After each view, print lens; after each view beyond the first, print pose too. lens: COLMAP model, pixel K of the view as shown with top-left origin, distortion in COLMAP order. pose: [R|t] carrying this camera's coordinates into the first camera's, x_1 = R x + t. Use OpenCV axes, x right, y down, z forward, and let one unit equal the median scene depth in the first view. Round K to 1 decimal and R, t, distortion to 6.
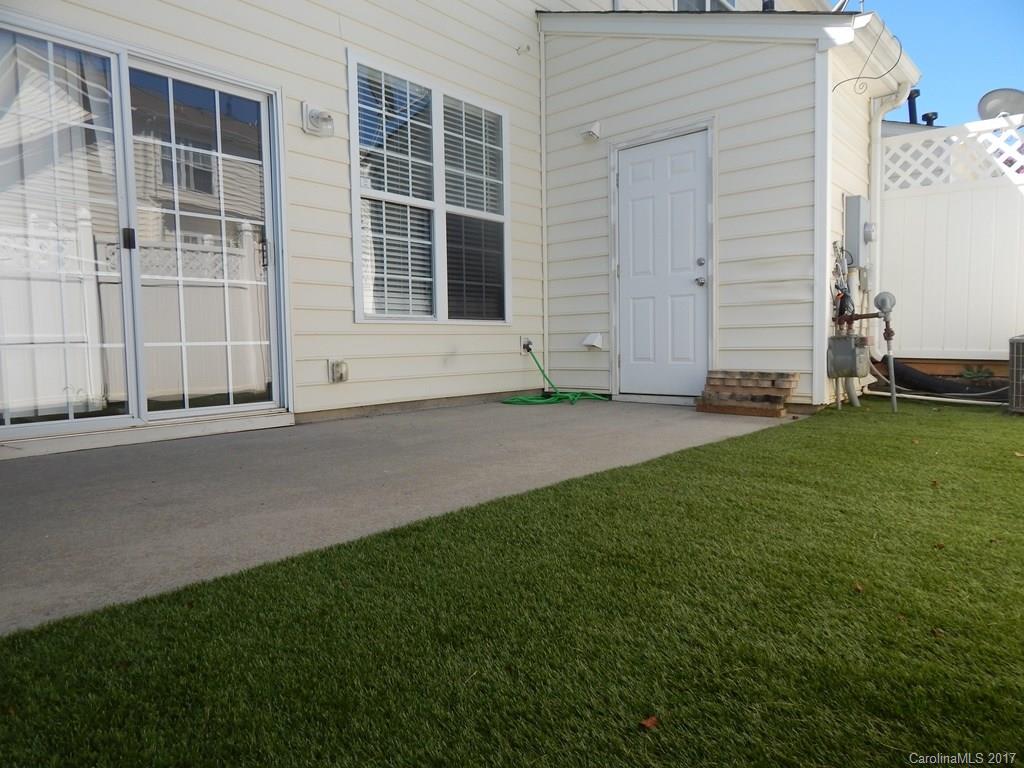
lens RADIAL K [[674.4, 0, 512.0], [0, 674.4, 384.0], [0, 0, 1]] dist [-0.005986, -0.002394]
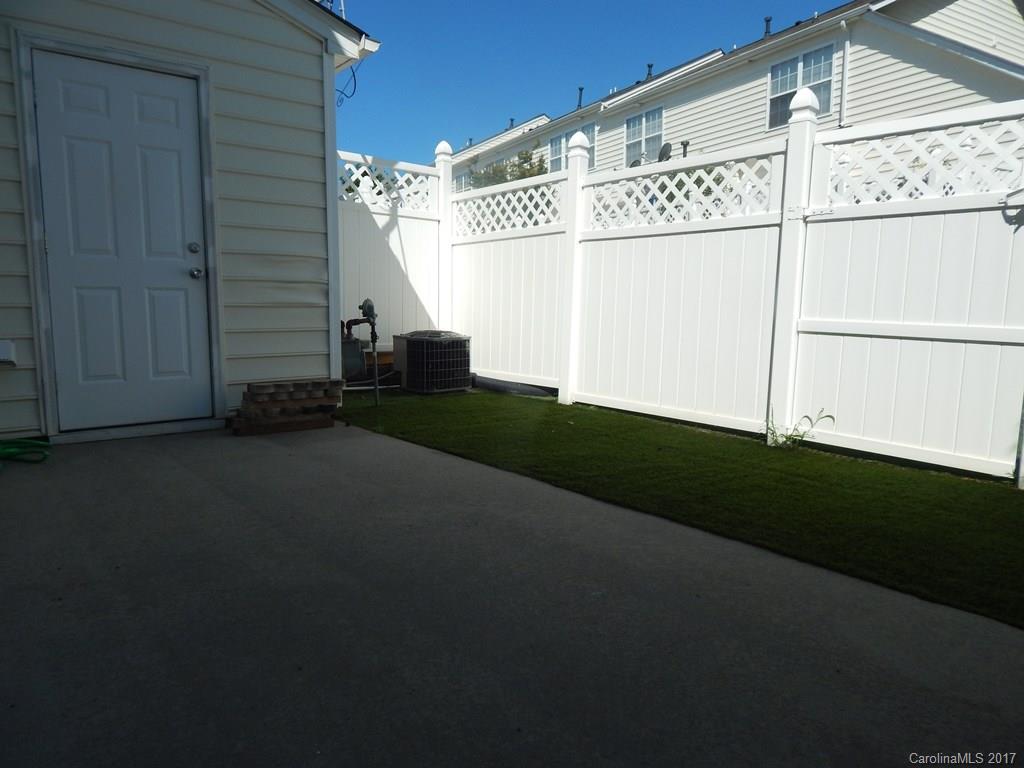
lens RADIAL K [[669.0, 0, 512.0], [0, 669.0, 384.0], [0, 0, 1]] dist [0.005719, -0.052816]
pose [[0.147069, -0.107216, 0.983298, -0.457341], [0.046056, 0.993772, 0.101470, -0.087503], [-0.988053, 0.030364, 0.151091, 0.533333]]
